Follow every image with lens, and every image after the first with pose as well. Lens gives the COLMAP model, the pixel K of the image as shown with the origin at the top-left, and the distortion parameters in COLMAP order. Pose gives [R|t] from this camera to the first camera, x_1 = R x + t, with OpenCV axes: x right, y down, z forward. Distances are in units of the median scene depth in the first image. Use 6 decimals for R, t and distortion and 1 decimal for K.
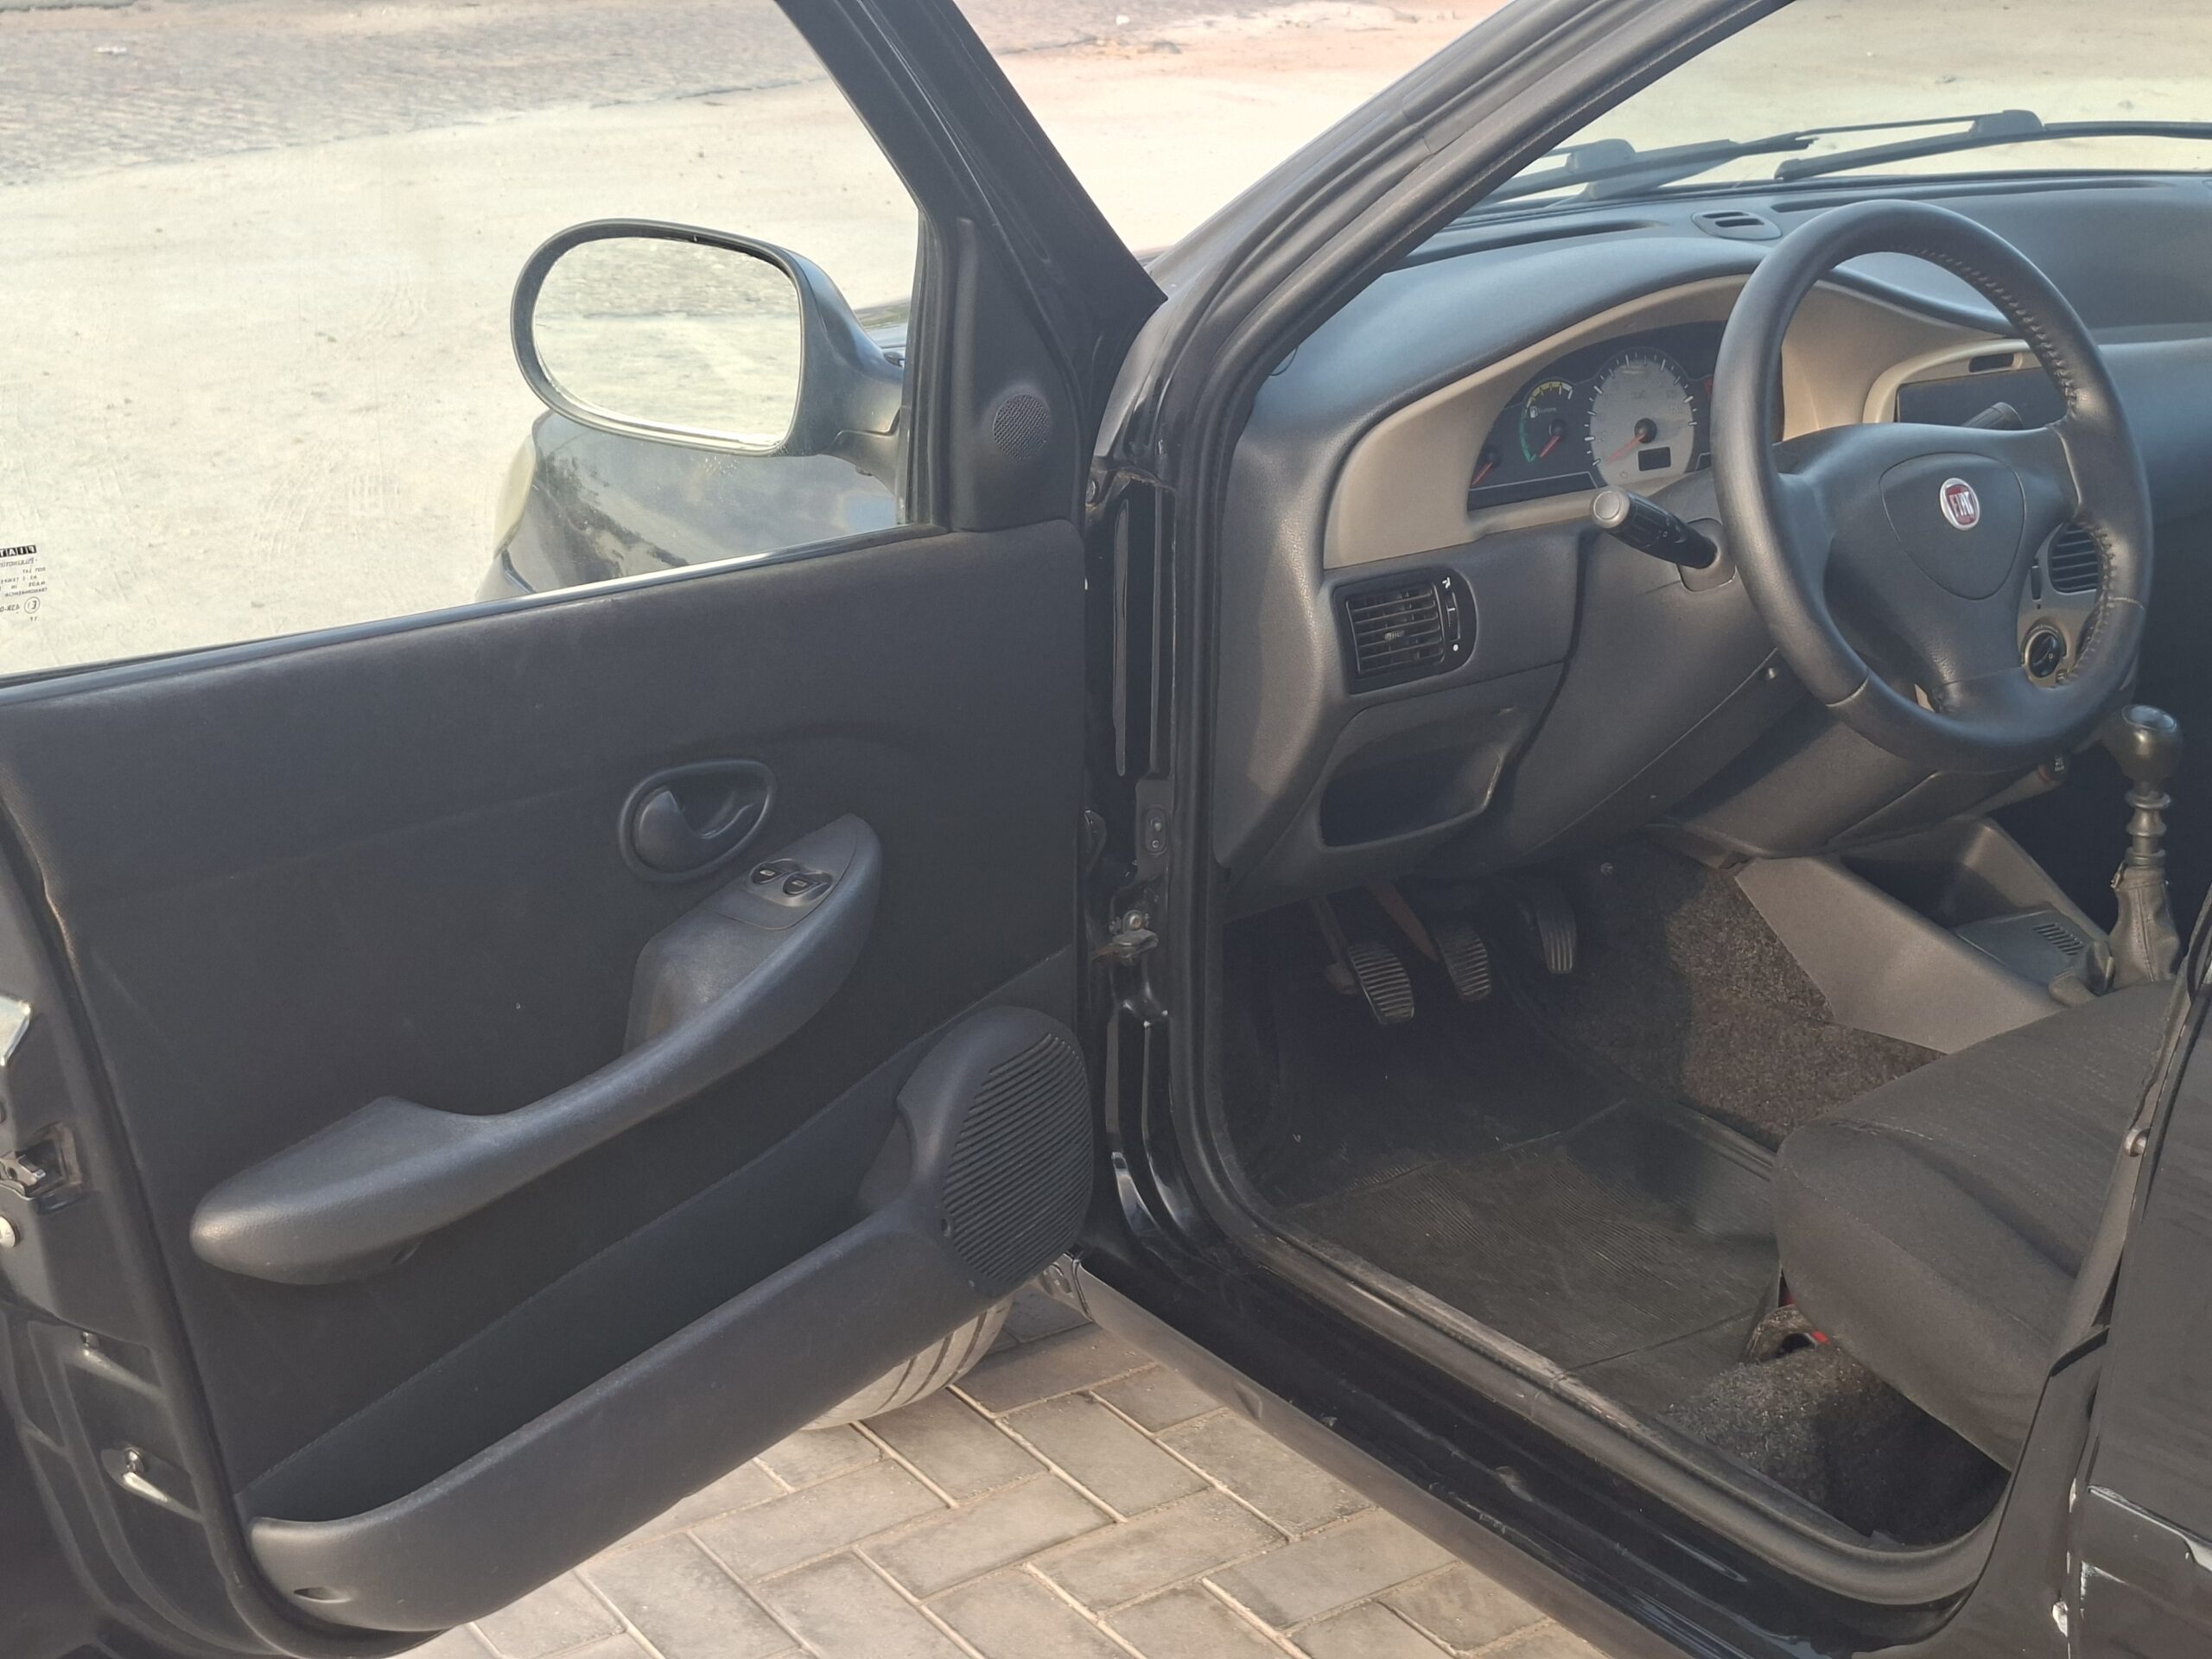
lens RADIAL K [[3076.5, 0, 1101.6], [0, 3076.5, 830.5], [0, 0, 1]] dist [0.097977, 0.000000]
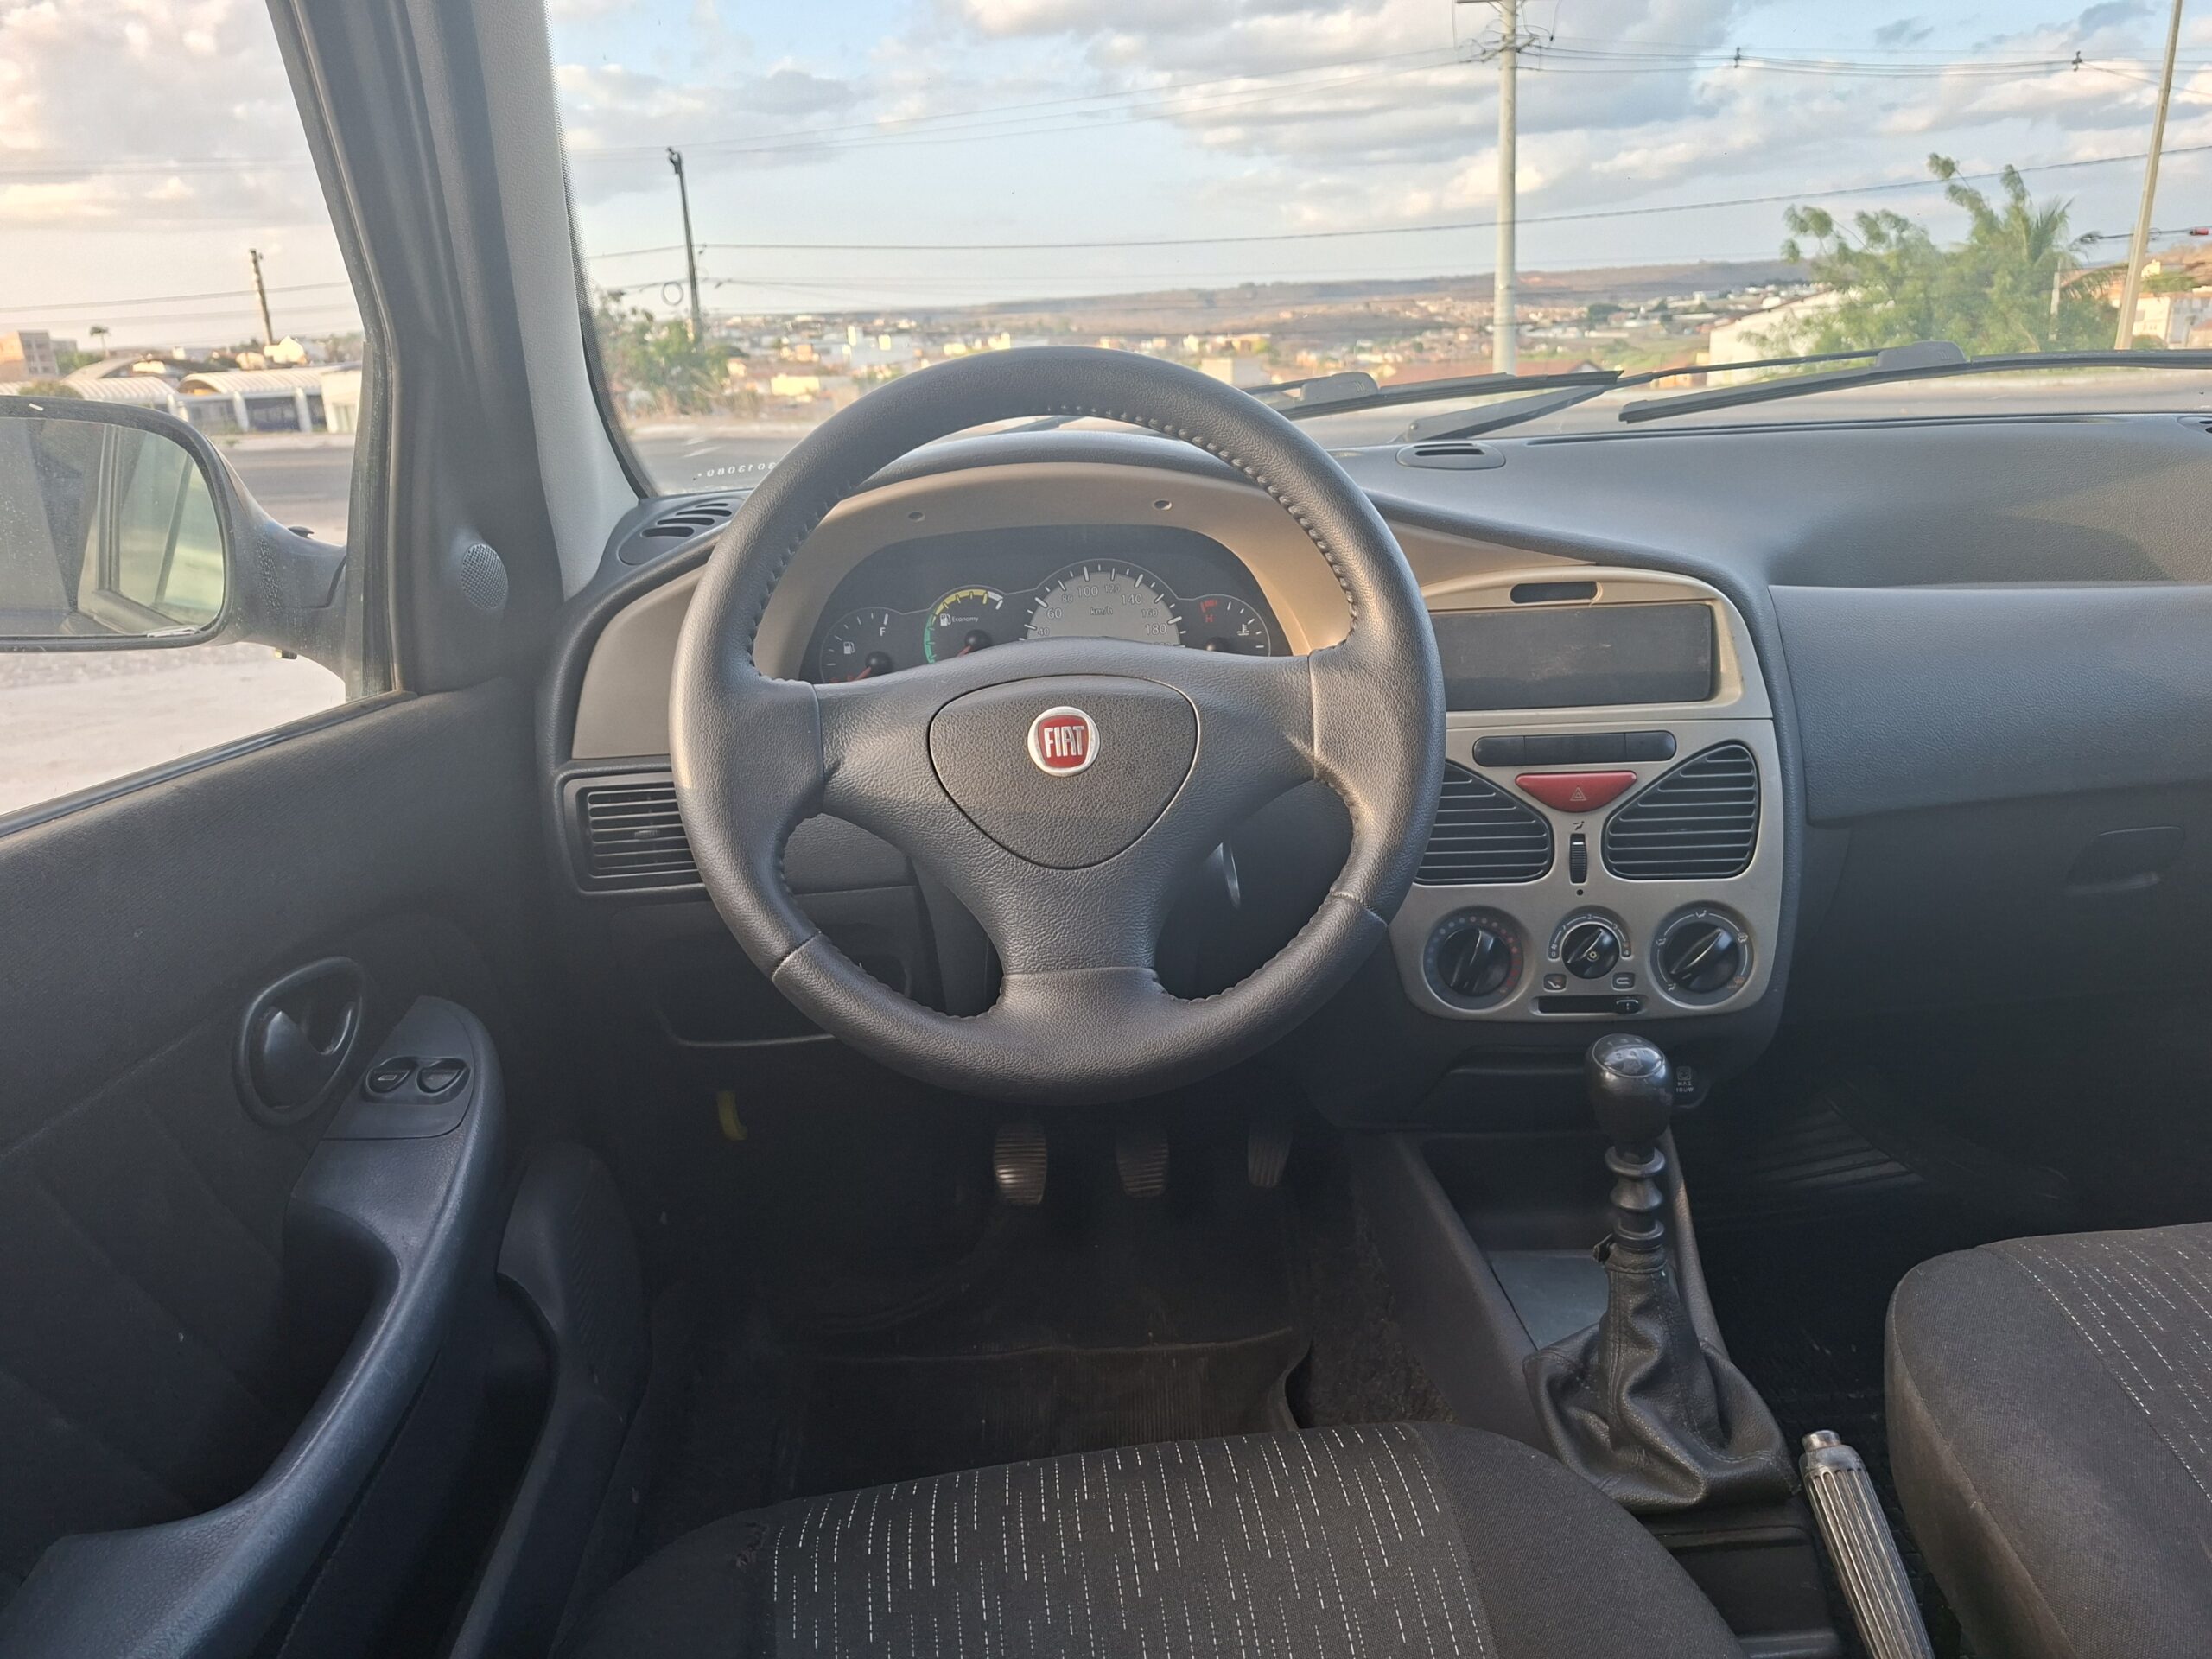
lens RADIAL K [[1546.9, 0, 1136.0], [0, 1546.9, 825.7], [0, 0, 1]] dist [0.064372, -0.045698]
pose [[0.829536, 0.097189, -0.549931, 0.437805], [-0.128647, 0.991512, -0.018827, -0.068315], [0.543433, 0.086365, 0.834998, 0.611386]]
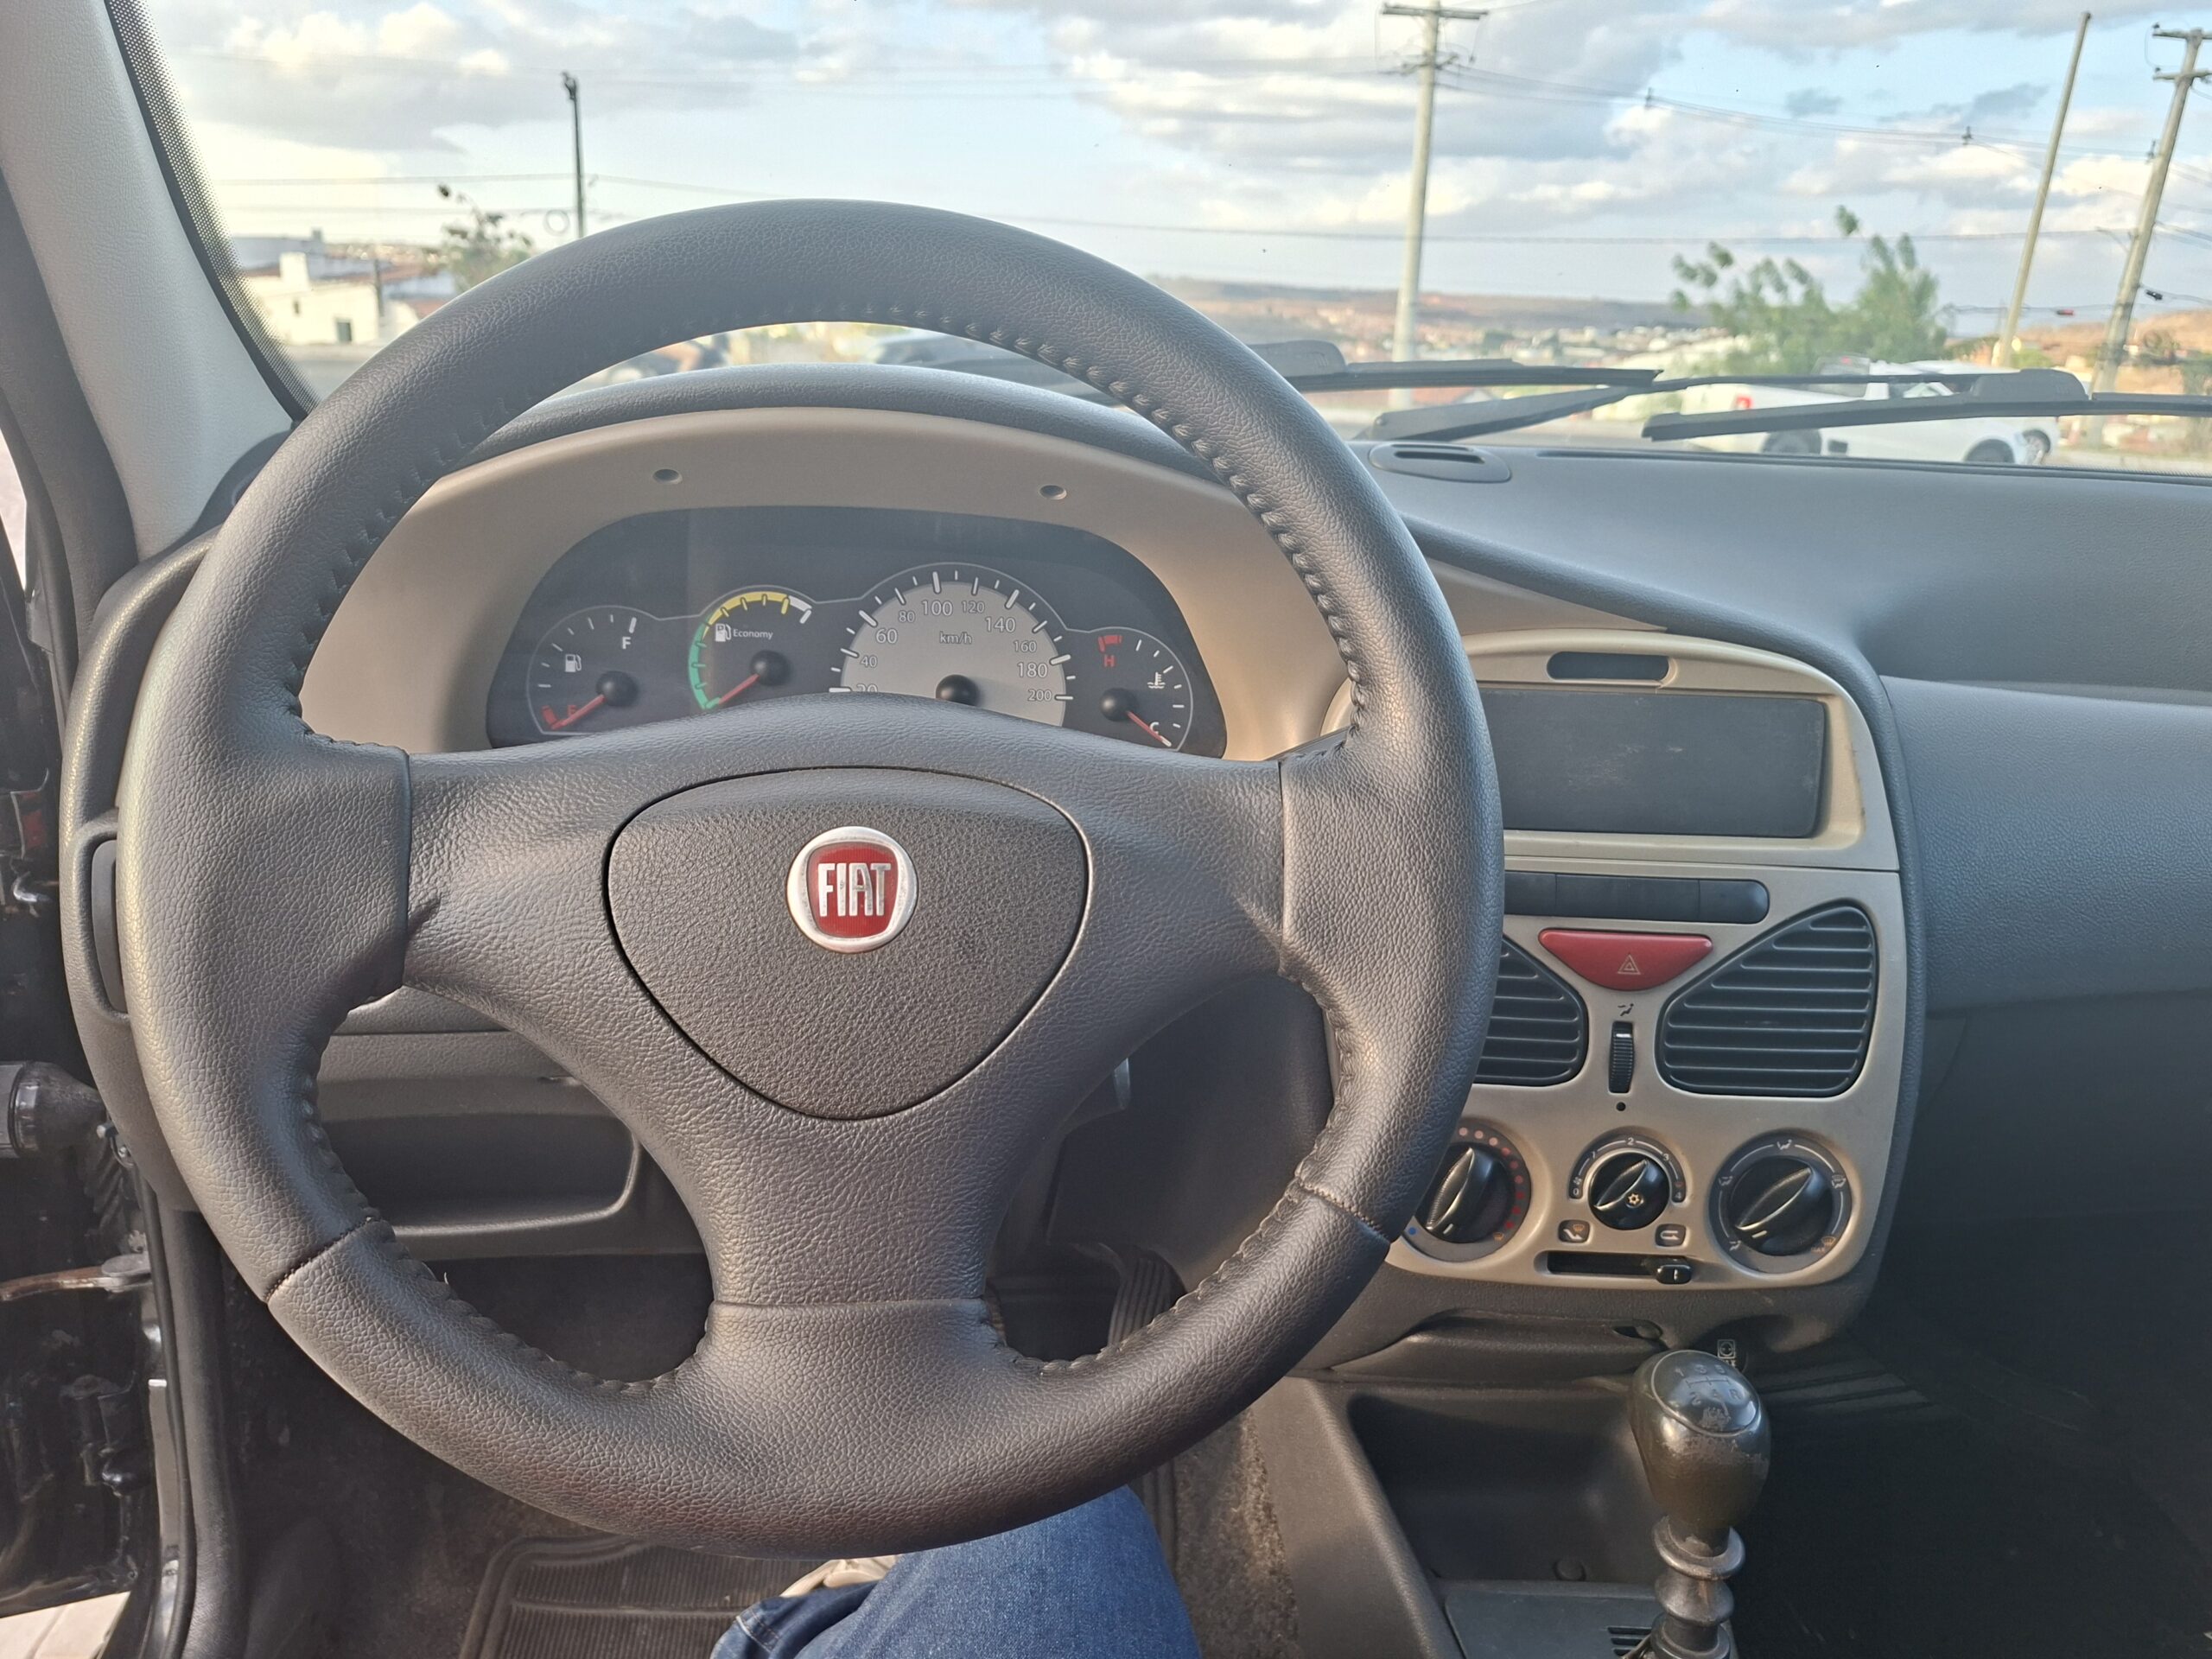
lens RADIAL K [[1546.9, 0, 1137.7], [0, 1546.9, 834.2], [0, 0, 1]] dist [0.064372, -0.045698]
pose [[0.864377, 0.161892, -0.476070, 0.360991], [-0.194707, 0.980657, -0.020039, -0.099864], [0.463617, 0.110015, 0.879179, 0.725775]]
